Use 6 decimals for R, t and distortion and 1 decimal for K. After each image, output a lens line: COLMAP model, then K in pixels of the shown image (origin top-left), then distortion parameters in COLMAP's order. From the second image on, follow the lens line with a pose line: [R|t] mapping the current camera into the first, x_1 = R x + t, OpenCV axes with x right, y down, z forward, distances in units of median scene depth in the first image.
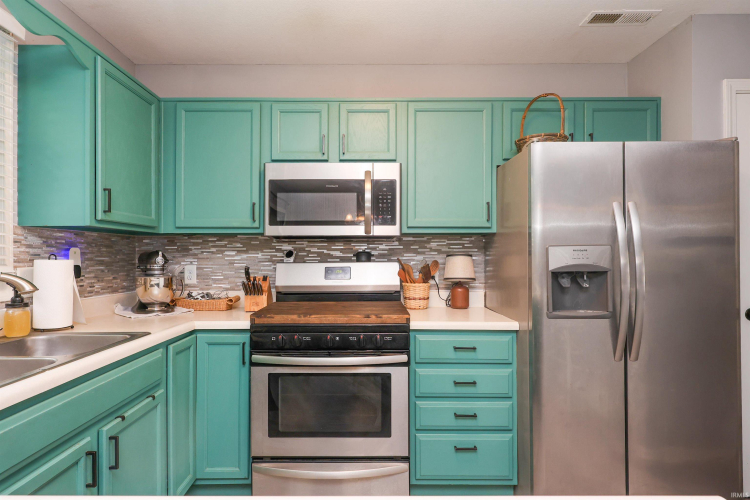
lens RADIAL K [[404.3, 0, 377.5], [0, 404.3, 253.1], [0, 0, 1]] dist [0.003880, 0.000463]
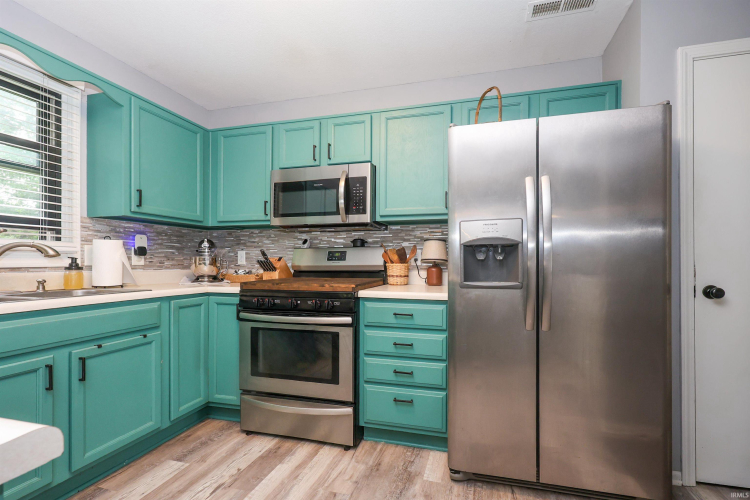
lens RADIAL K [[303.3, 0, 403.0], [0, 303.3, 259.5], [0, 0, 1]] dist [-0.000151, 0.000239]
pose [[0.972397, -0.001965, -0.233324, 0.414703], [0.003427, 0.999977, 0.005858, 0.071391], [0.233307, -0.006496, 0.972382, 0.156255]]
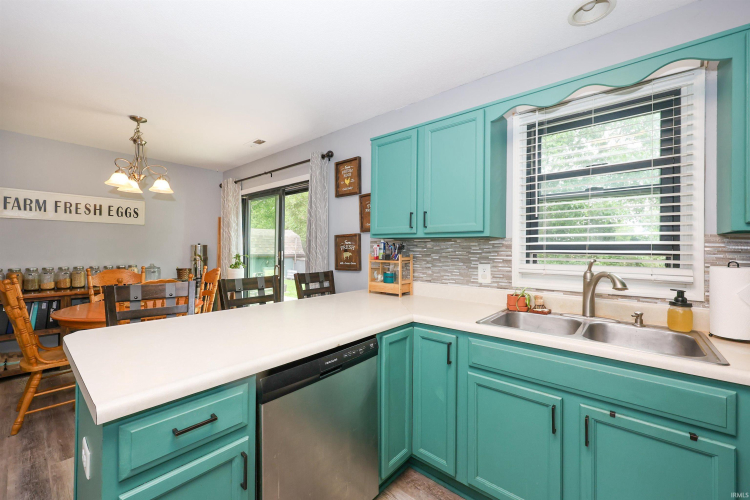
lens RADIAL K [[303.3, 0, 381.3], [0, 303.3, 253.0], [0, 0, 1]] dist [-0.000151, 0.000239]
pose [[-0.646839, -0.002037, -0.762624, 0.254058], [-0.002532, 0.999997, -0.000524, -0.012884], [0.762623, 0.001592, -0.646842, 0.698308]]
